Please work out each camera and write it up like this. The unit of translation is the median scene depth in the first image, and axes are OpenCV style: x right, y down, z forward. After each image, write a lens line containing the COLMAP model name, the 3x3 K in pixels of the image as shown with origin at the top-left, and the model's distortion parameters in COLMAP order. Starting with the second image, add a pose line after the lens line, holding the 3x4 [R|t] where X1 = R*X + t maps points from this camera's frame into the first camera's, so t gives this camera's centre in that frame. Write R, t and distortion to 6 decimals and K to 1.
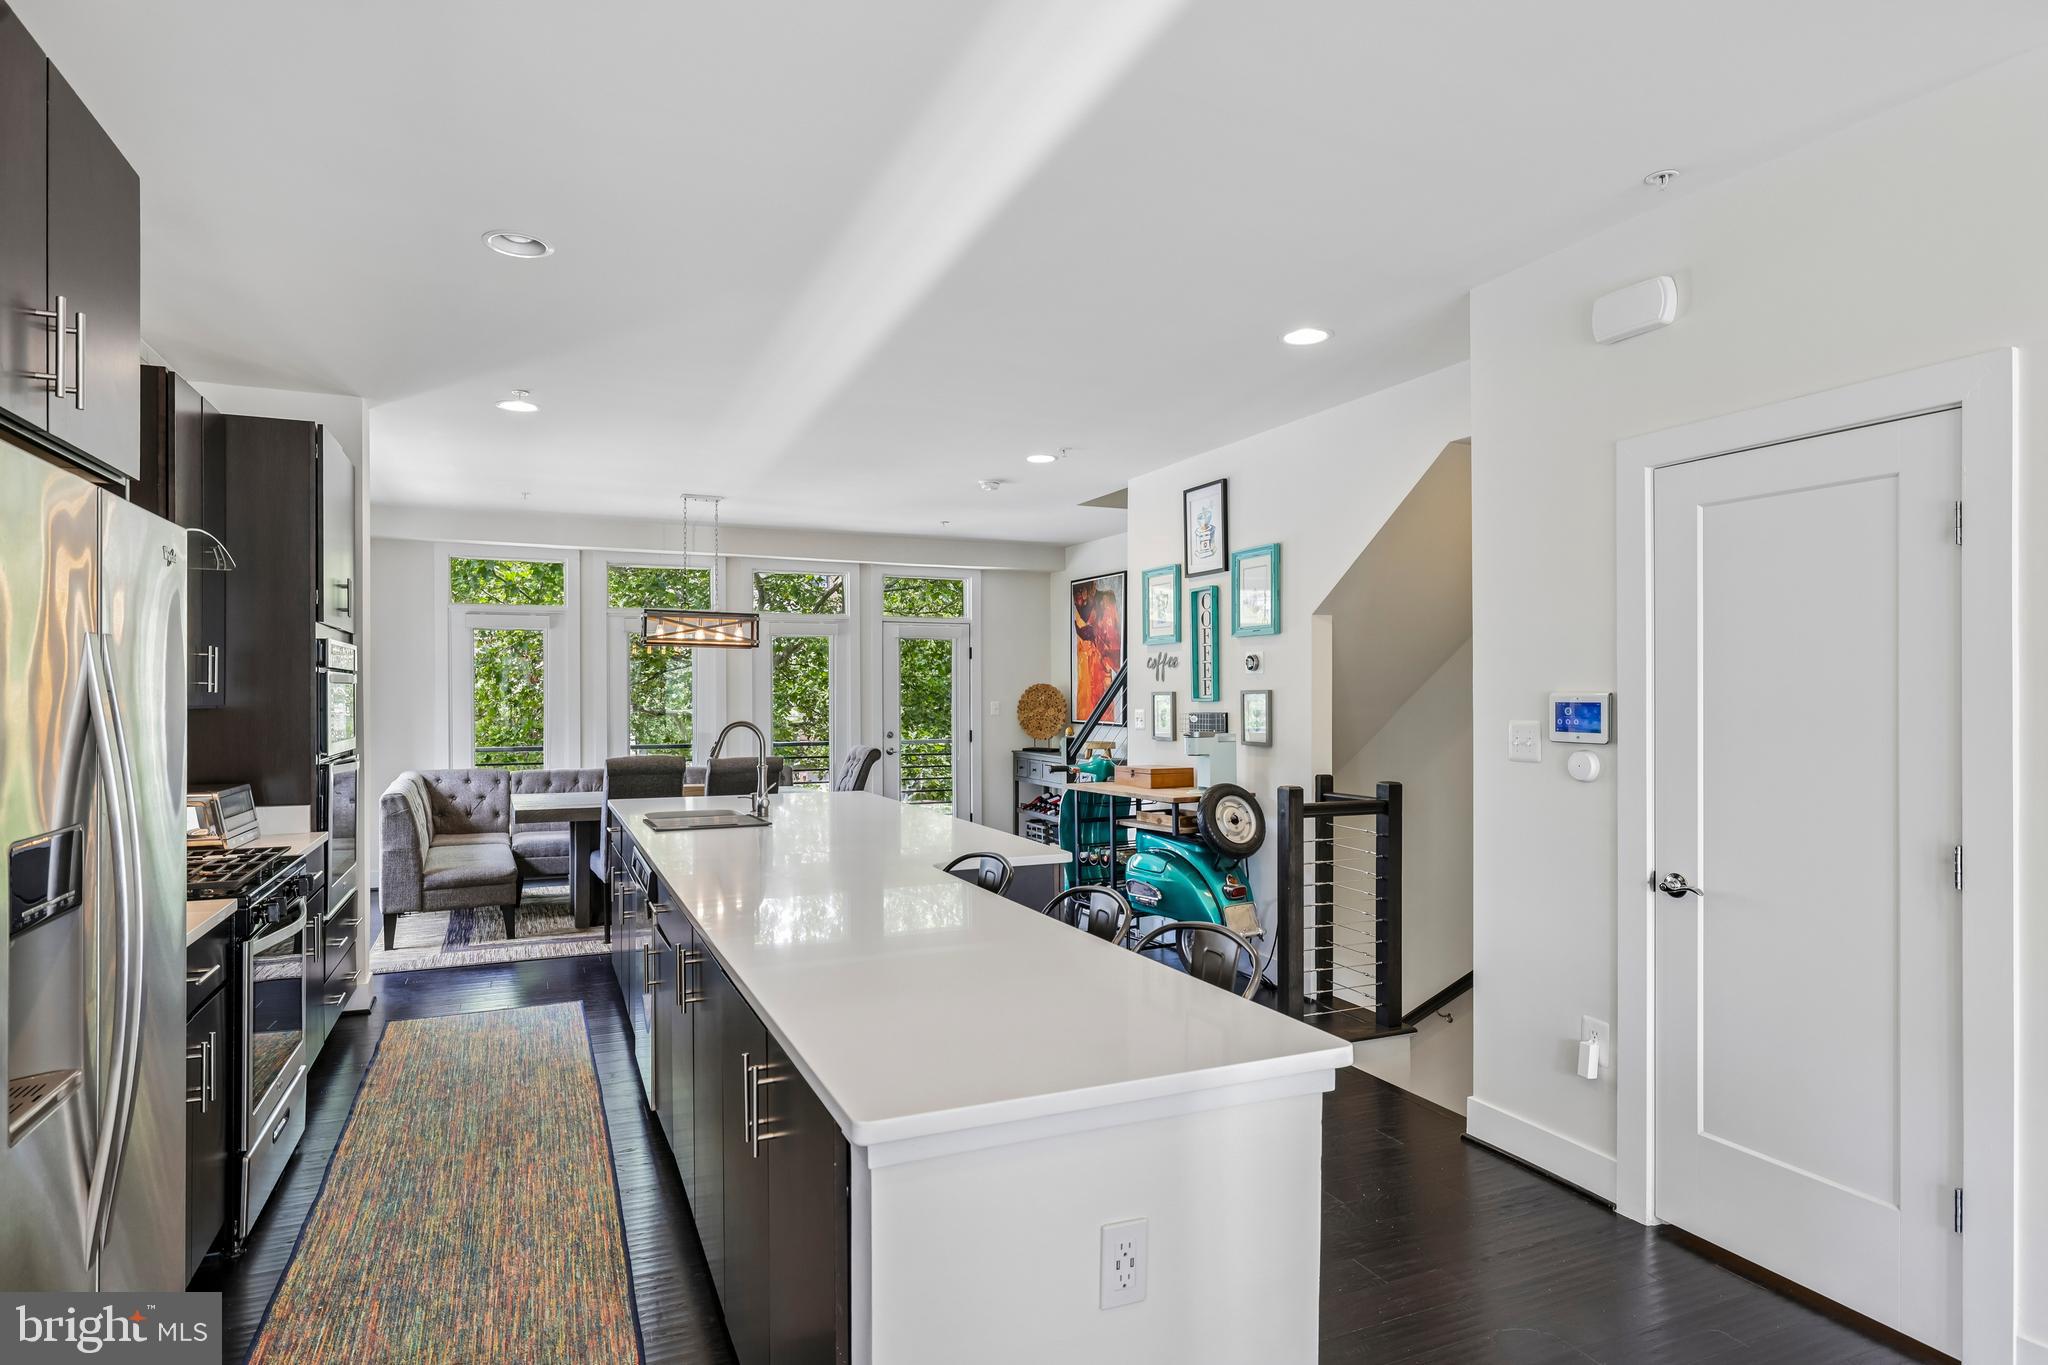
lens RADIAL K [[1114.1, 0, 1009.6], [0, 1114.1, 708.5], [0, 0, 1]] dist [0.003974, -0.000786]
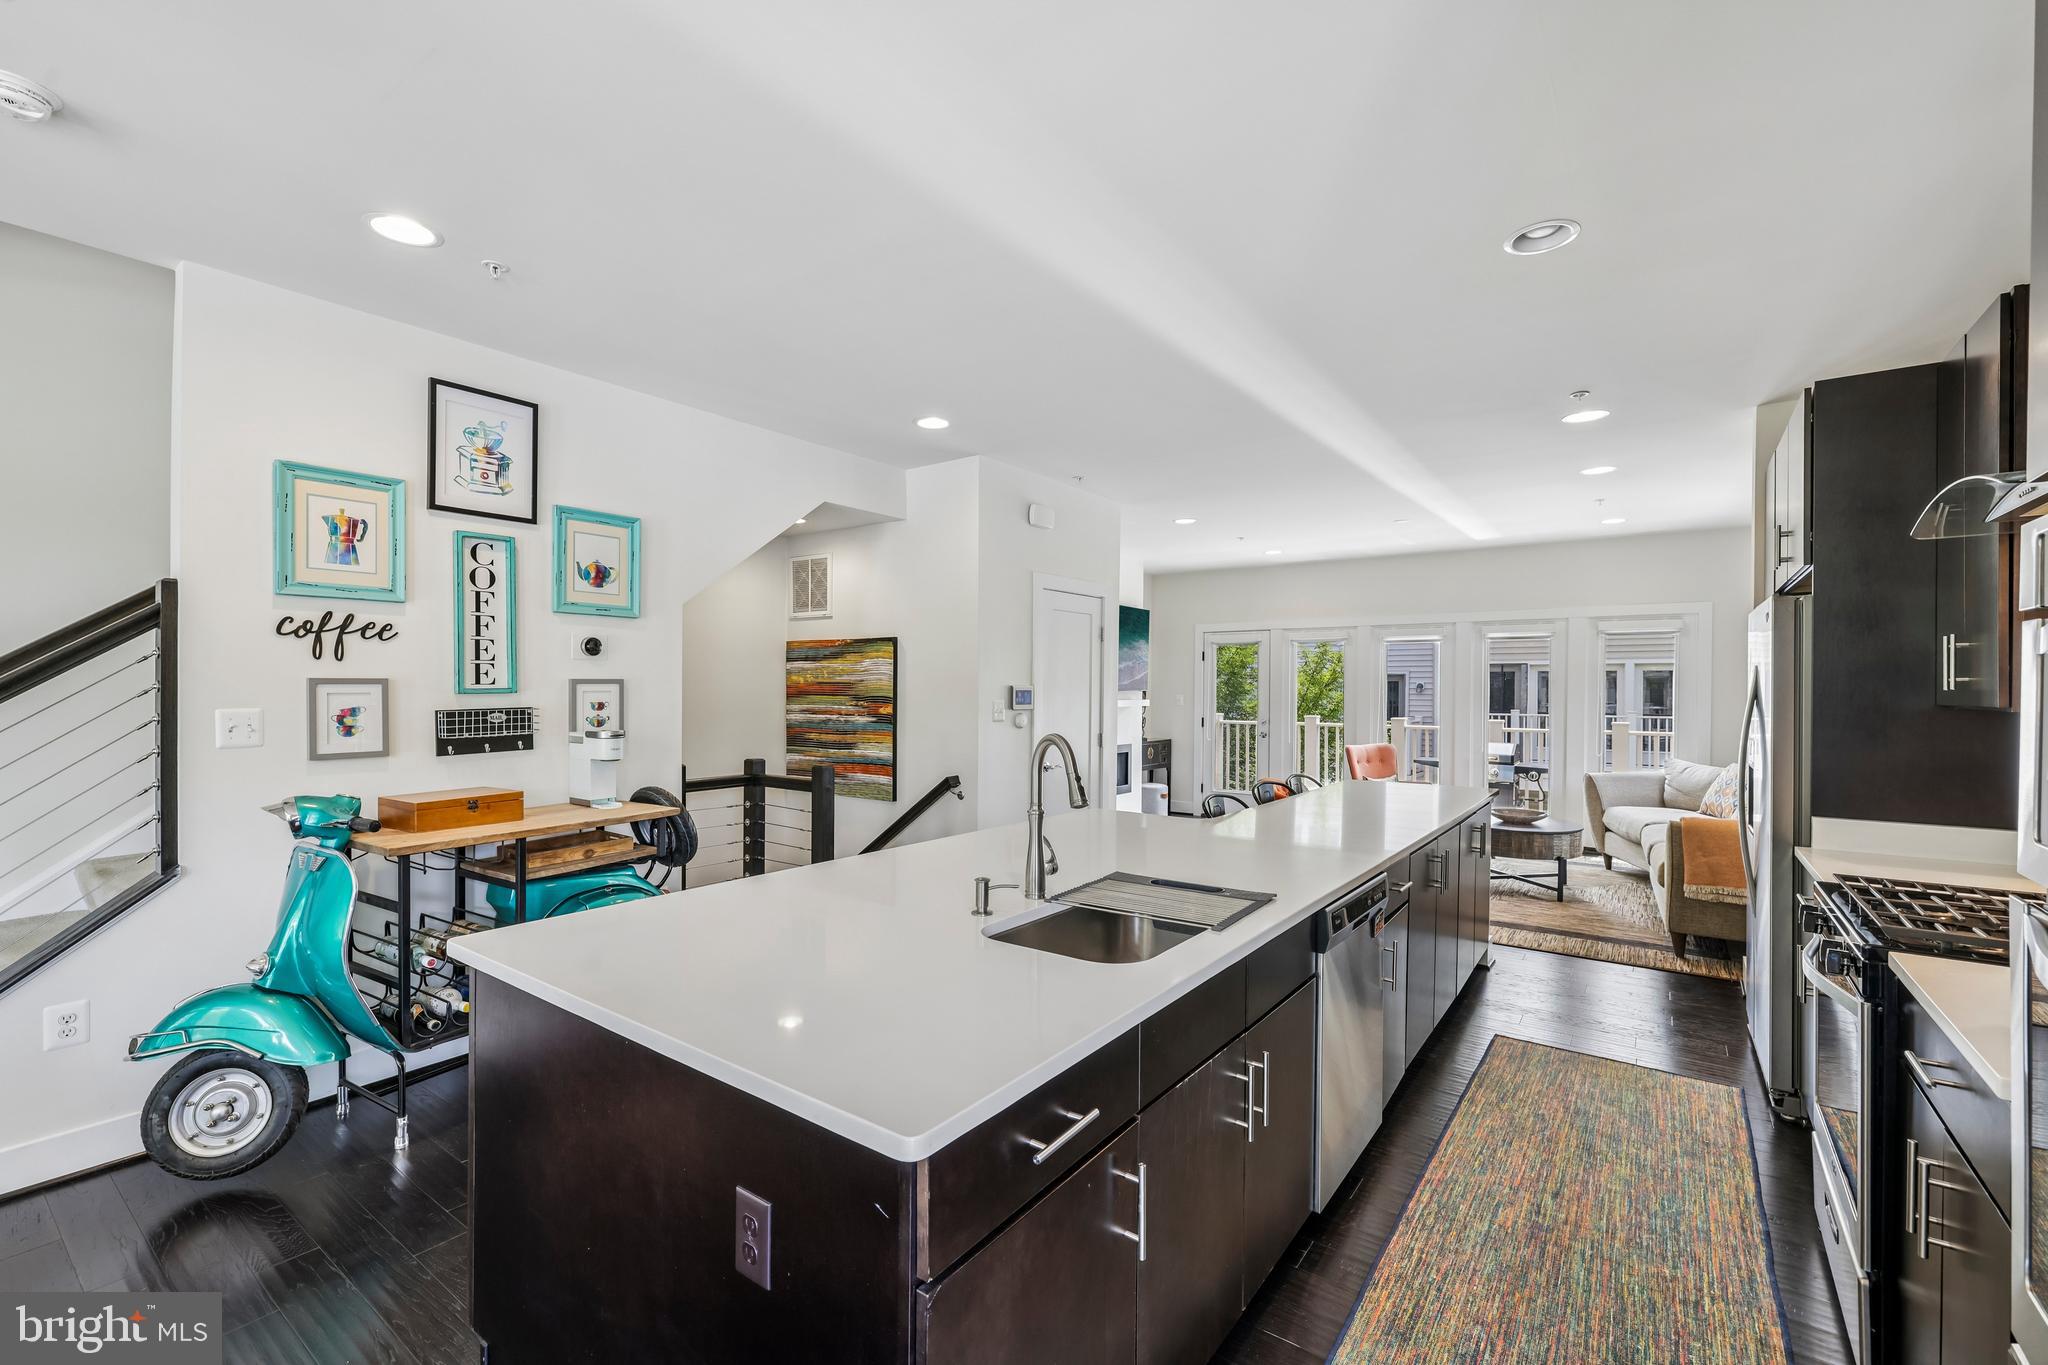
lens RADIAL K [[867.3, 0, 1024.4], [0, 867.3, 688.4], [0, 0, 1]] dist [0.001844, 0.000399]
pose [[-0.504082, -0.004907, 0.863642, -0.456661], [0.004283, 0.999957, 0.008182, -0.011610], [-0.863645, 0.007824, -0.504039, 0.924701]]
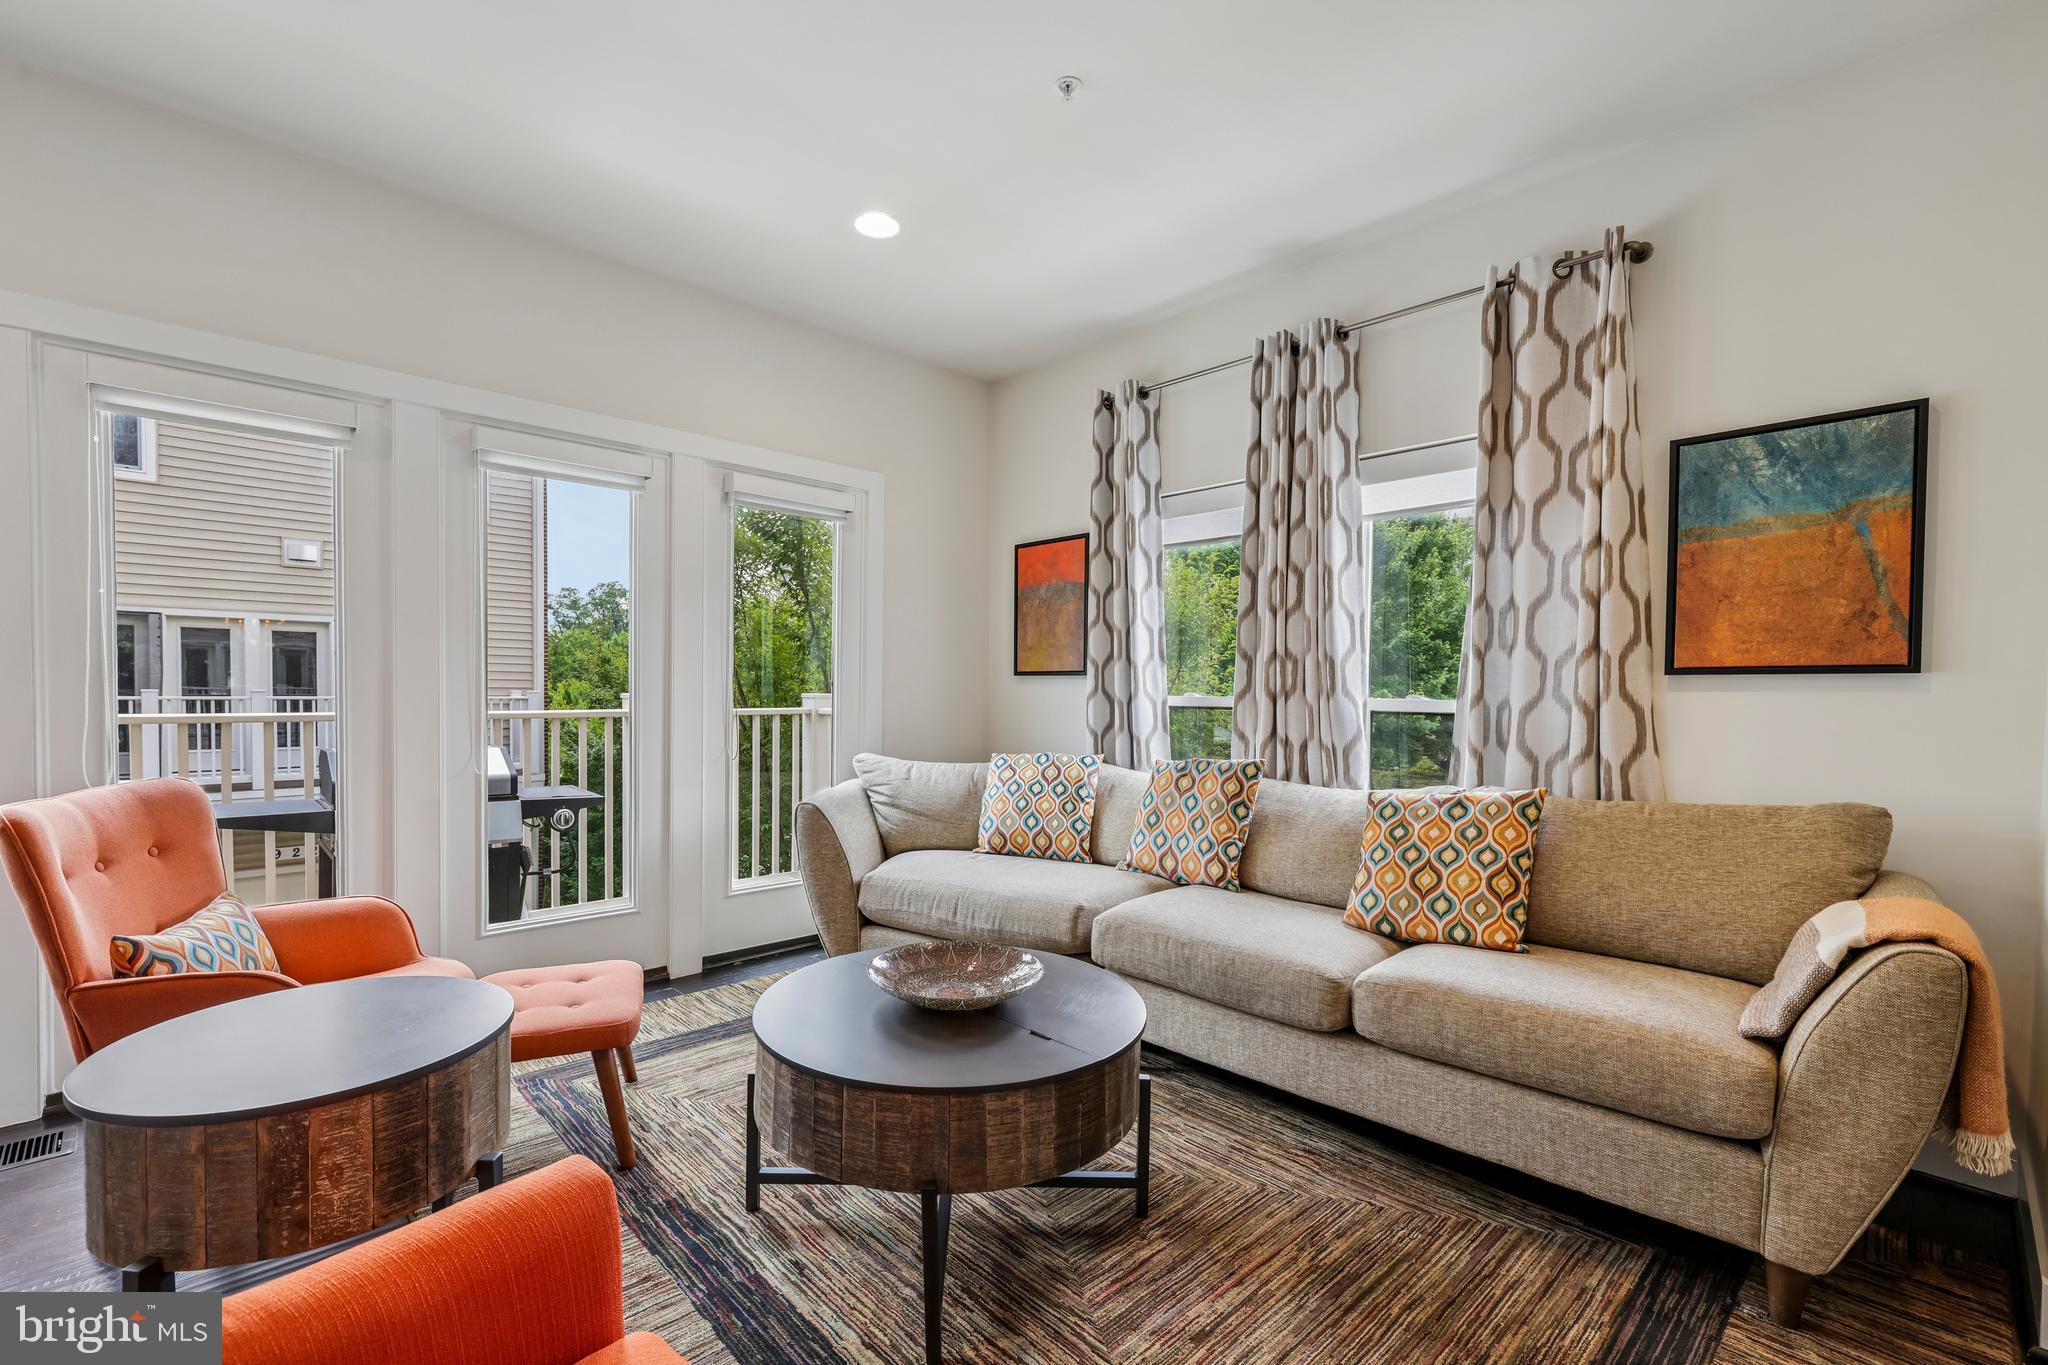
lens RADIAL K [[867.3, 0, 1024.6], [0, 867.3, 715.0], [0, 0, 1]] dist [0.001844, 0.000399]
pose [[-0.937686, -0.001625, -0.347481, 0.191941], [-0.017423, 0.998951, 0.042346, 0.038792], [0.347048, 0.045761, -0.936730, 0.237925]]
